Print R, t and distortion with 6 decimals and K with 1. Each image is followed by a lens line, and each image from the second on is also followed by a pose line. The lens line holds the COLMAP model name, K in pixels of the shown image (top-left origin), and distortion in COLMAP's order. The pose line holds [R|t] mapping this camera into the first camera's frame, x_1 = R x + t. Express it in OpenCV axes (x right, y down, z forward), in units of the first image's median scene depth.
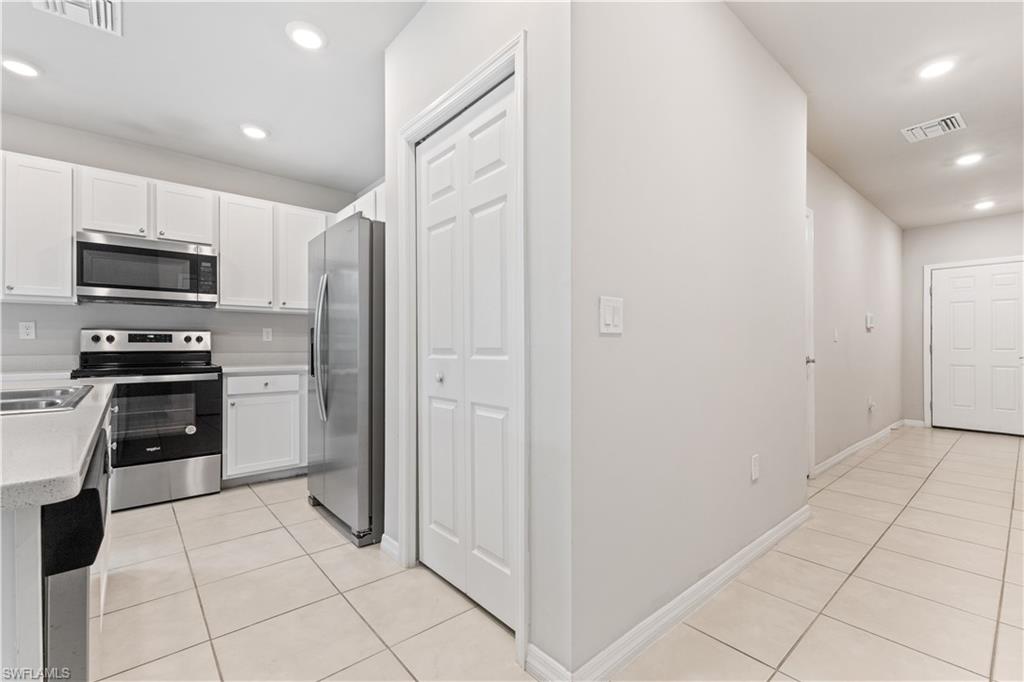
lens RADIAL K [[443.7, 0, 517.8], [0, 443.7, 344.2], [0, 0, 1]] dist [0.002528, 0.000152]
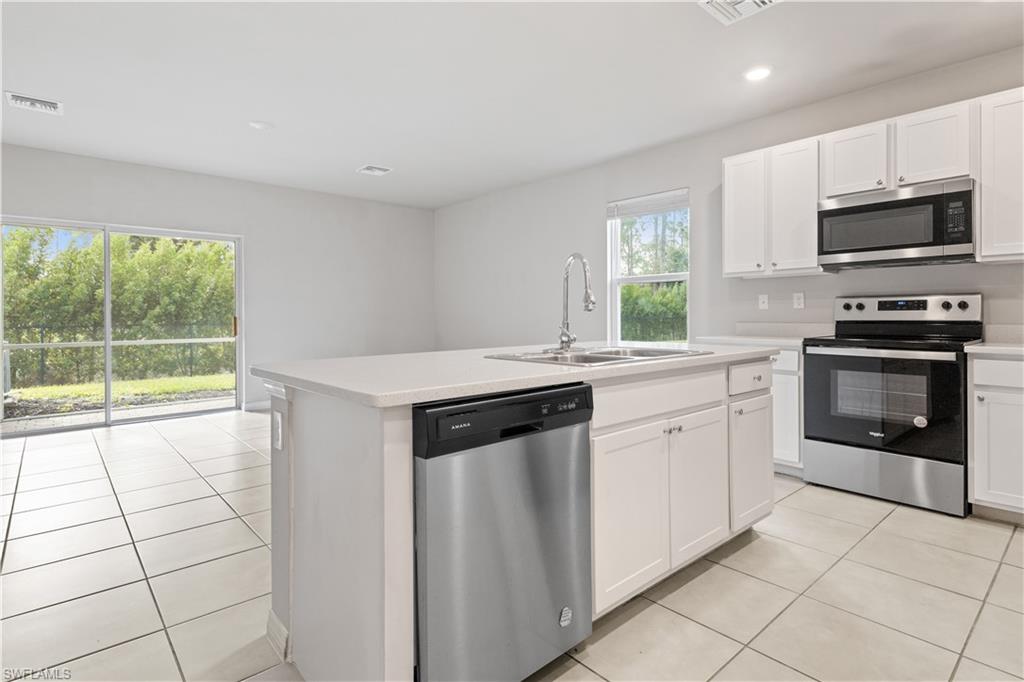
lens RADIAL K [[521.2, 0, 507.3], [0, 521.2, 315.7], [0, 0, 1]] dist [0.008914, -0.000381]
pose [[-0.004534, 0.002156, -0.999987, 0.184204], [0.006866, 0.999974, 0.002125, -0.001140], [0.999966, -0.006857, -0.004548, 0.267790]]
